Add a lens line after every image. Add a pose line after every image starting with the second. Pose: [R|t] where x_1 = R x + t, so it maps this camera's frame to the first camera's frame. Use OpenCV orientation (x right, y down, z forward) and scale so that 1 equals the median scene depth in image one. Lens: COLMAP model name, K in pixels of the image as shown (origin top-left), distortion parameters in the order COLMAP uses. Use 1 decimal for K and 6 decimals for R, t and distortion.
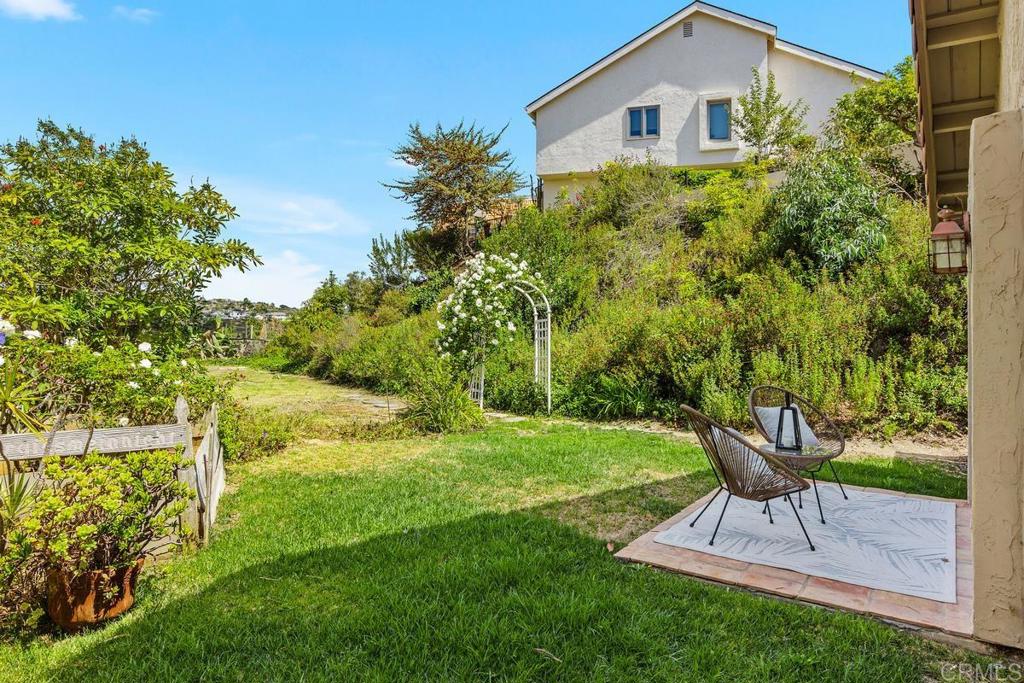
lens RADIAL K [[663.7, 0, 514.6], [0, 663.7, 338.4], [0, 0, 1]] dist [-0.001824, -0.000205]
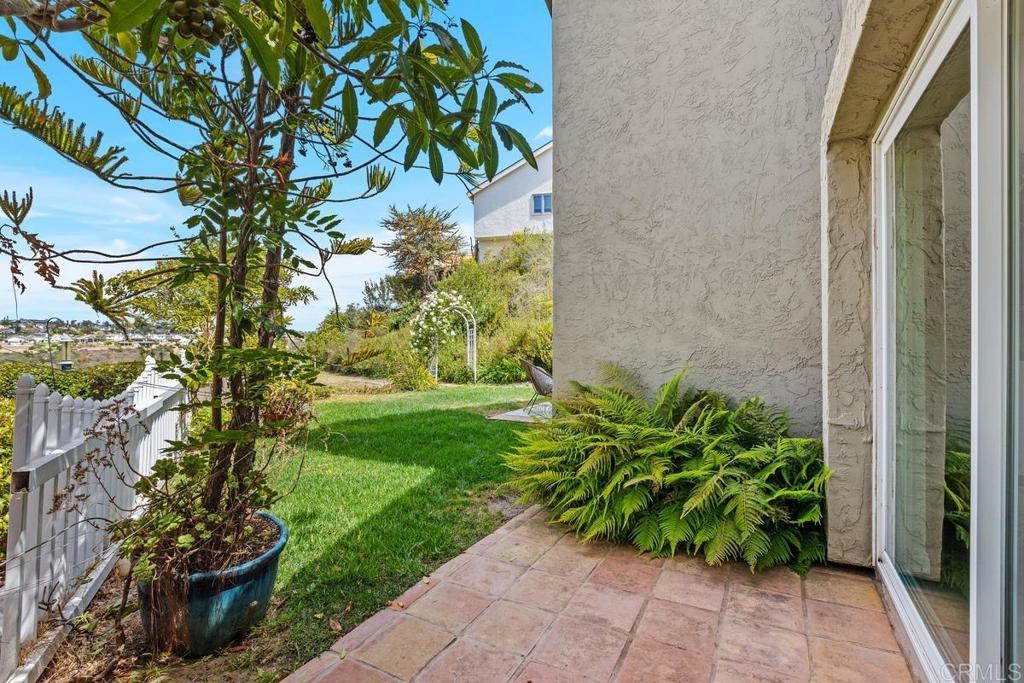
lens RADIAL K [[505.5, 0, 476.6], [0, 505.5, 328.7], [0, 0, 1]] dist [0.001837, 0.000118]
pose [[0.999721, -0.014705, 0.018464, 0.032459], [0.015553, 0.998789, -0.046681, 0.033583], [-0.017755, 0.046956, 0.998739, -0.320904]]
